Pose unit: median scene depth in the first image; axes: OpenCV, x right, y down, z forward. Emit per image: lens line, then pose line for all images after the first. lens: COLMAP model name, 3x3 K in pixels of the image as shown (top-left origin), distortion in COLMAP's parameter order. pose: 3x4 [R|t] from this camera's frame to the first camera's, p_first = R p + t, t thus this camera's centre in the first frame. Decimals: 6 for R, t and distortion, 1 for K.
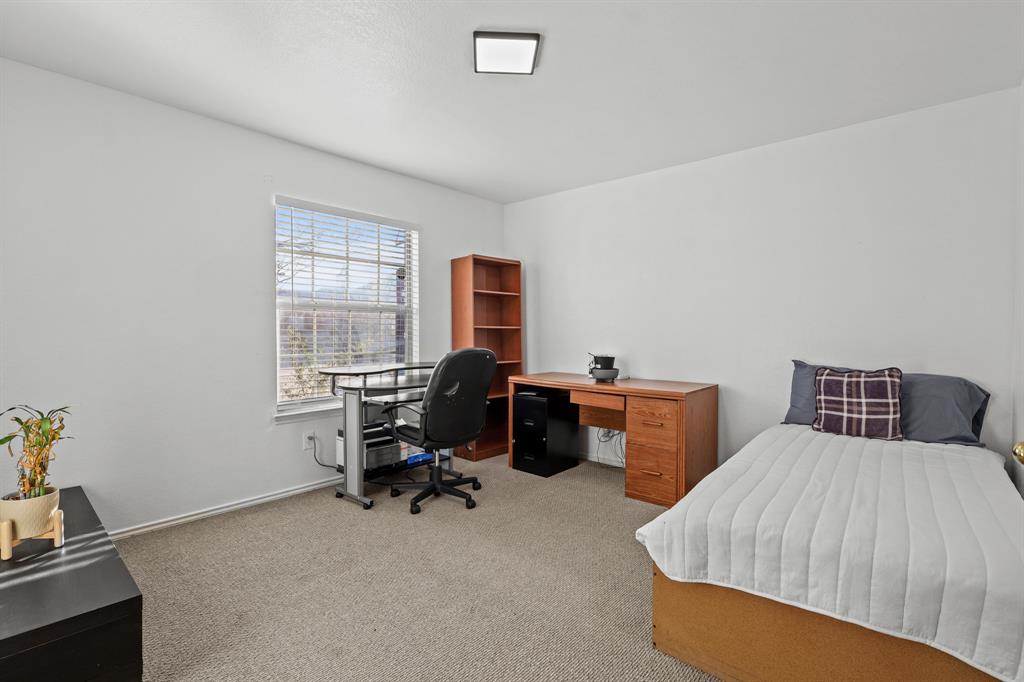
lens RADIAL K [[487.1, 0, 516.5], [0, 487.1, 327.5], [0, 0, 1]] dist [0.001453, 0.000783]
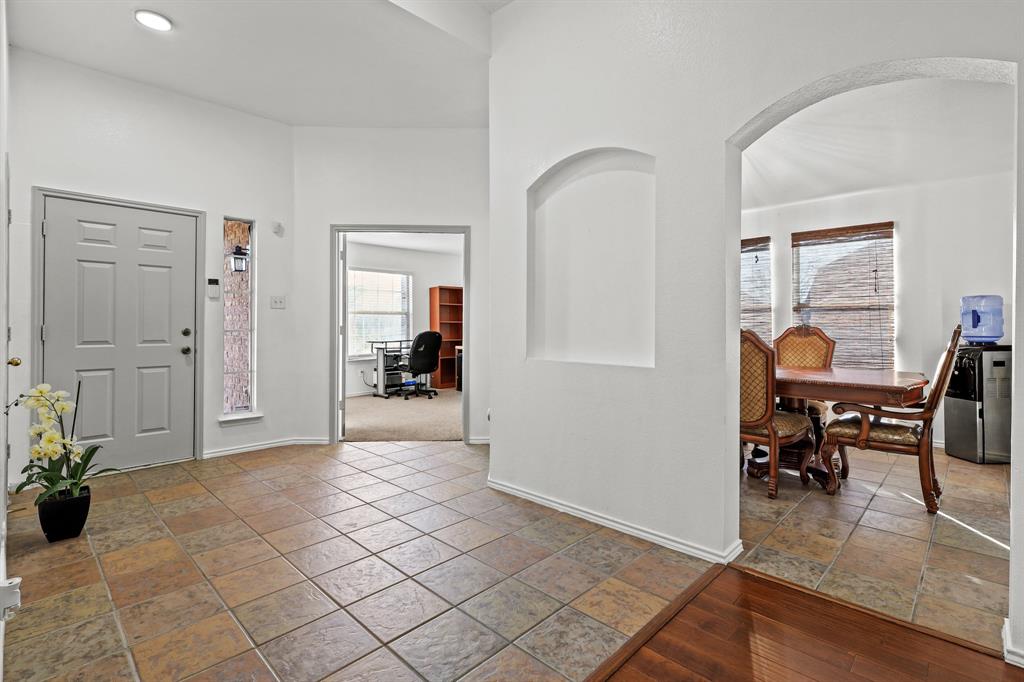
lens RADIAL K [[487.1, 0, 516.5], [0, 487.1, 327.5], [0, 0, 1]] dist [0.001453, 0.000783]
pose [[0.998383, 0.008706, -0.056170, 0.405005], [-0.007628, 0.999783, 0.019377, -0.020990], [0.056327, -0.018917, 0.998233, -1.179538]]
